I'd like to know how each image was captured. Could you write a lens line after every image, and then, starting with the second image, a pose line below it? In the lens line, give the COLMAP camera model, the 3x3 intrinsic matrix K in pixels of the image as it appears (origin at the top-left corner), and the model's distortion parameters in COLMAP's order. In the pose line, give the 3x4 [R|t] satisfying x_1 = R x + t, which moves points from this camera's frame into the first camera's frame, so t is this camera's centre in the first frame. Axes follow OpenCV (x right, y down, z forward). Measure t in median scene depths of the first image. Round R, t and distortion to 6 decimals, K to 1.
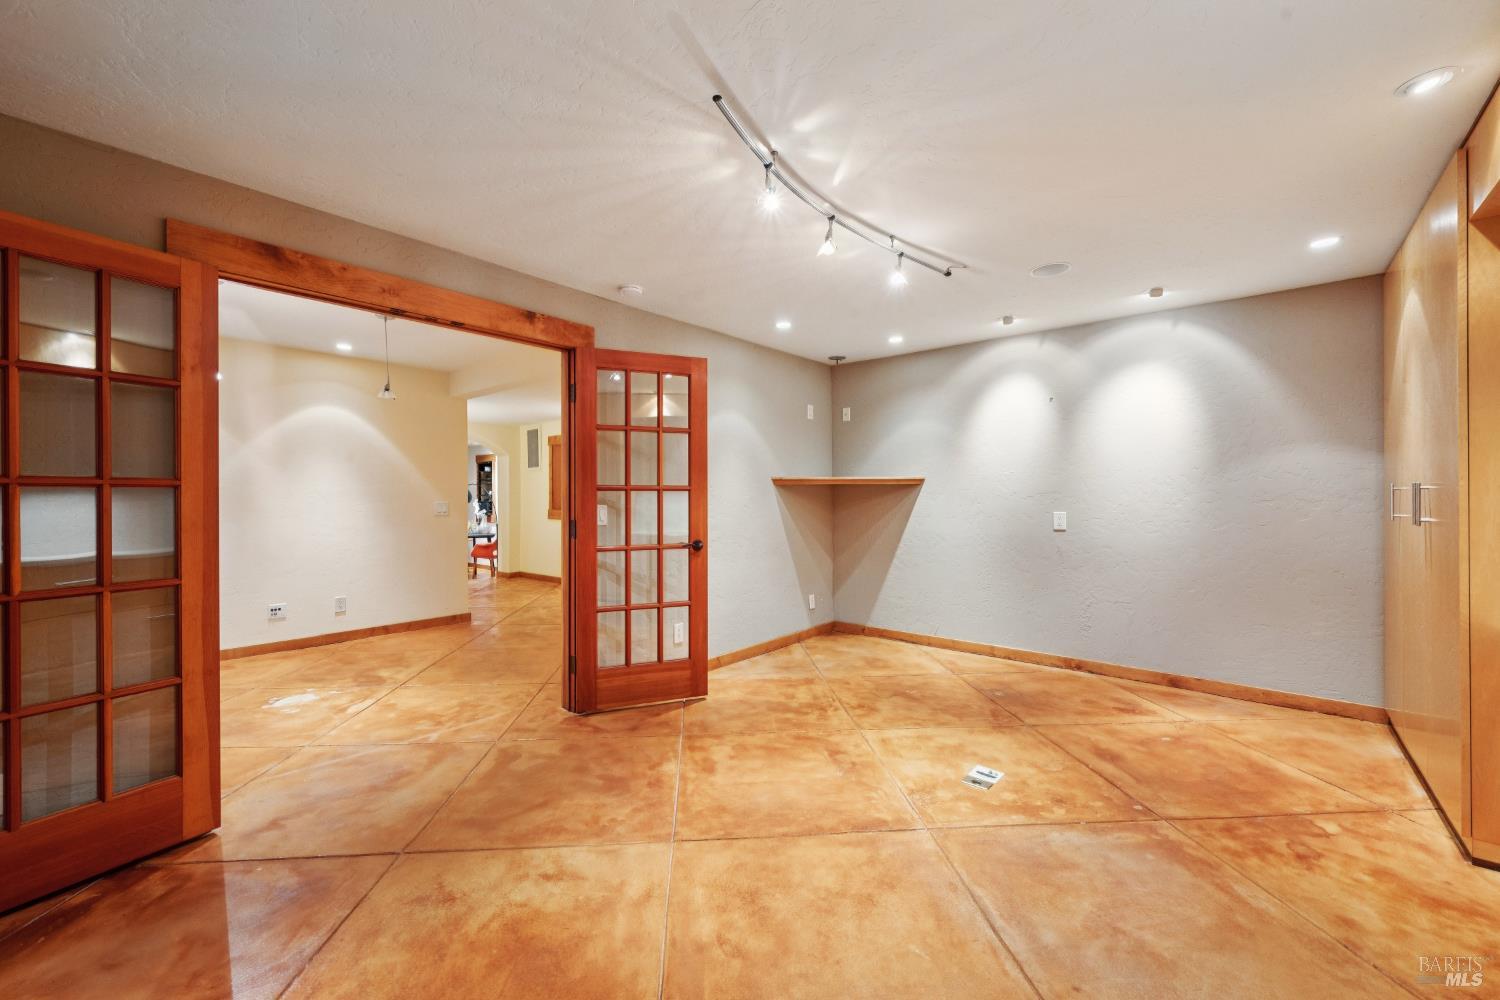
lens RADIAL K [[596.2, 0, 744.4], [0, 596.2, 493.9], [0, 0, 1]] dist [-0.000377, -0.000046]
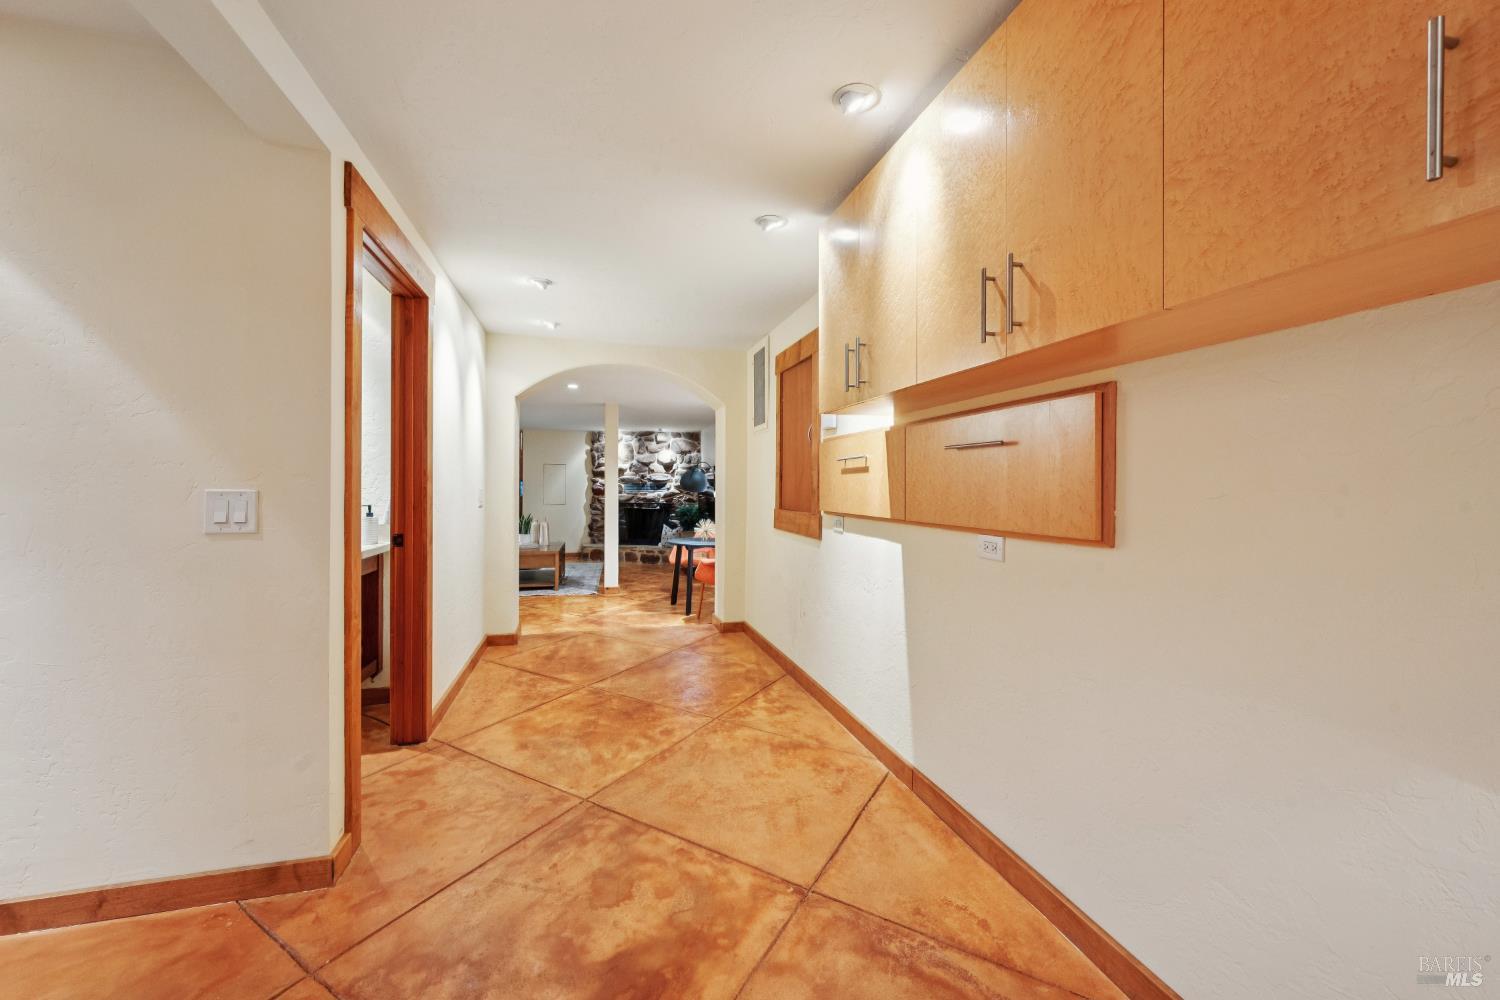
lens RADIAL K [[596.2, 0, 744.4], [0, 596.2, 493.9], [0, 0, 1]] dist [-0.000377, -0.000046]
pose [[0.822816, 0.009117, -0.568235, -0.186057], [-0.006251, 0.999956, 0.006992, 0.020008], [0.568273, -0.002201, 0.822837, 1.338018]]
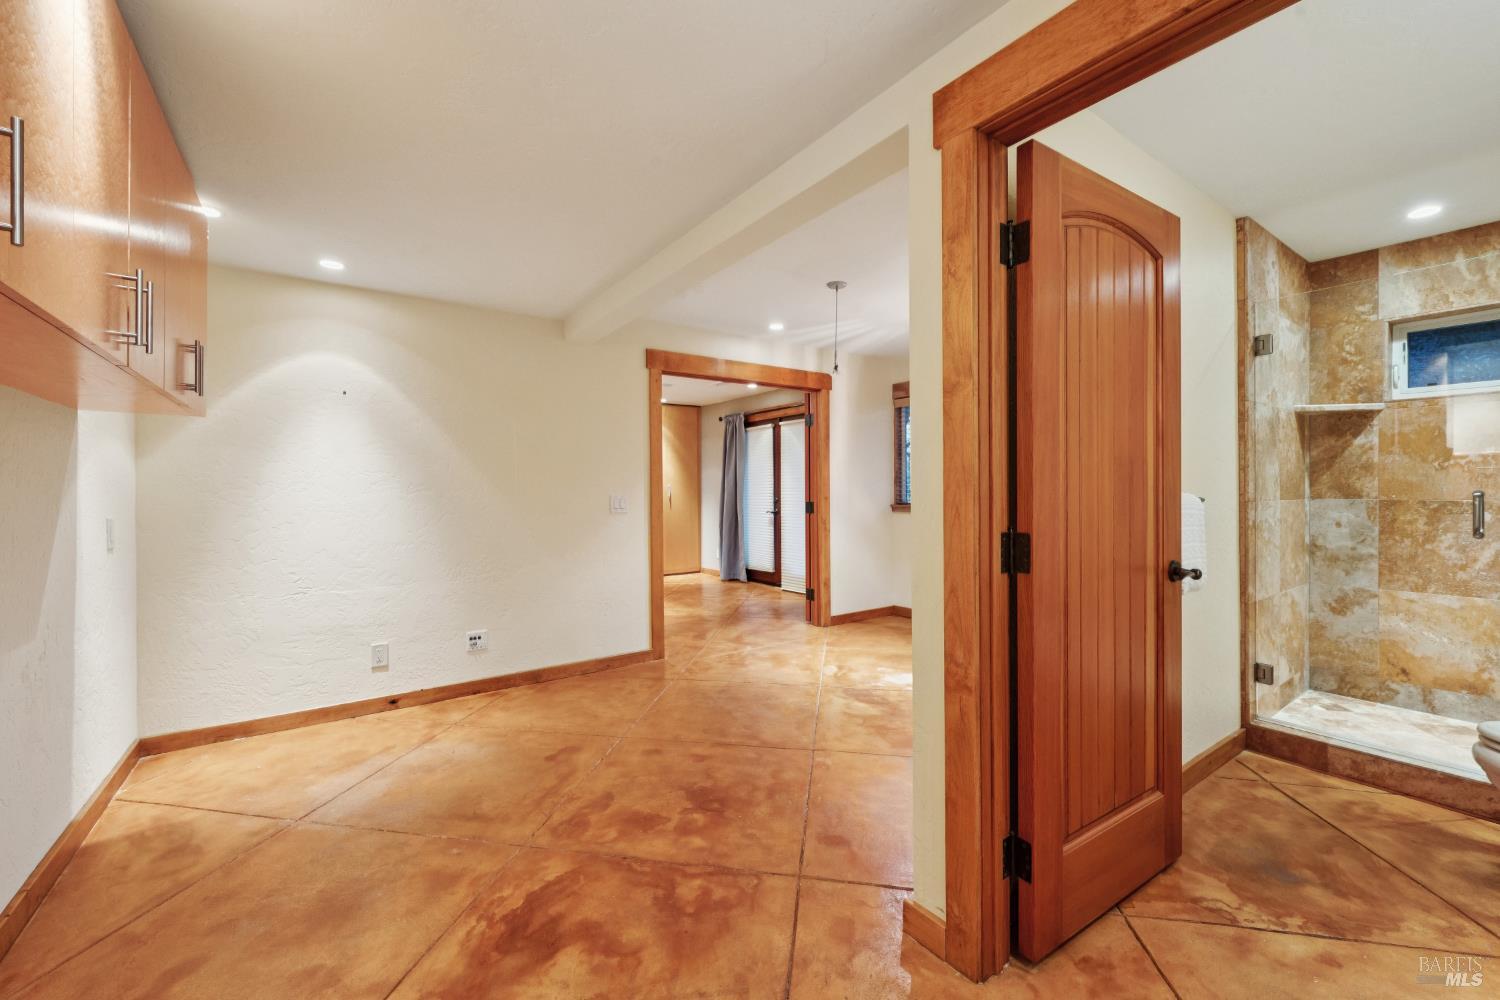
lens RADIAL K [[596.2, 0, 744.4], [0, 596.2, 493.9], [0, 0, 1]] dist [-0.000377, -0.000046]
pose [[-0.969596, 0.006151, 0.244635, -0.706864], [0.005555, 0.999980, -0.003129, 0.022143], [-0.244649, -0.001674, -0.969610, 1.976597]]
